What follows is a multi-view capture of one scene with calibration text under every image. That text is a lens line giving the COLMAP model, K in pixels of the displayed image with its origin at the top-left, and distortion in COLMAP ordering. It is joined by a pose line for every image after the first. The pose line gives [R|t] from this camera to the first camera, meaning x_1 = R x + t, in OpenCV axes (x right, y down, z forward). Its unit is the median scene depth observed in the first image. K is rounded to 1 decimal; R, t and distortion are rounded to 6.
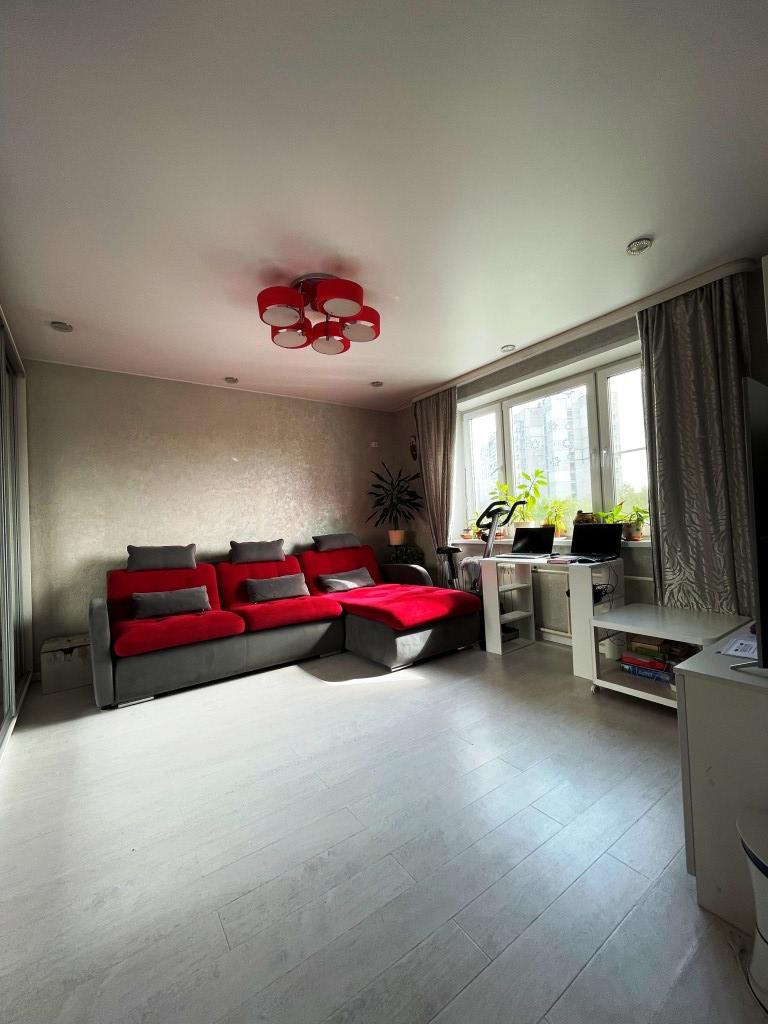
lens RADIAL K [[417.1, 0, 384.9], [0, 417.1, 514.1], [0, 0, 1]] dist [-0.002440, 0.000178]
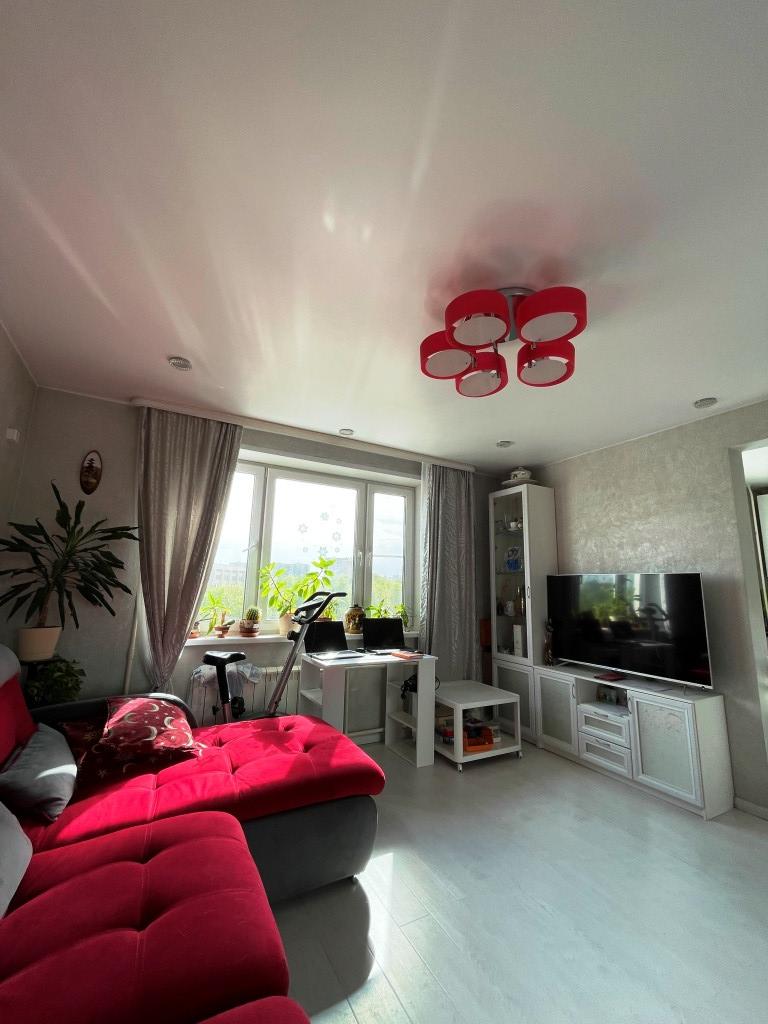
lens RADIAL K [[417.1, 0, 386.2], [0, 417.1, 515.5], [0, 0, 1]] dist [-0.002440, 0.000178]
pose [[0.115102, 0.221251, 0.968401, -0.609068], [-0.050006, 0.974934, -0.216800, -0.003945], [-0.992094, -0.023472, 0.123281, 0.815251]]
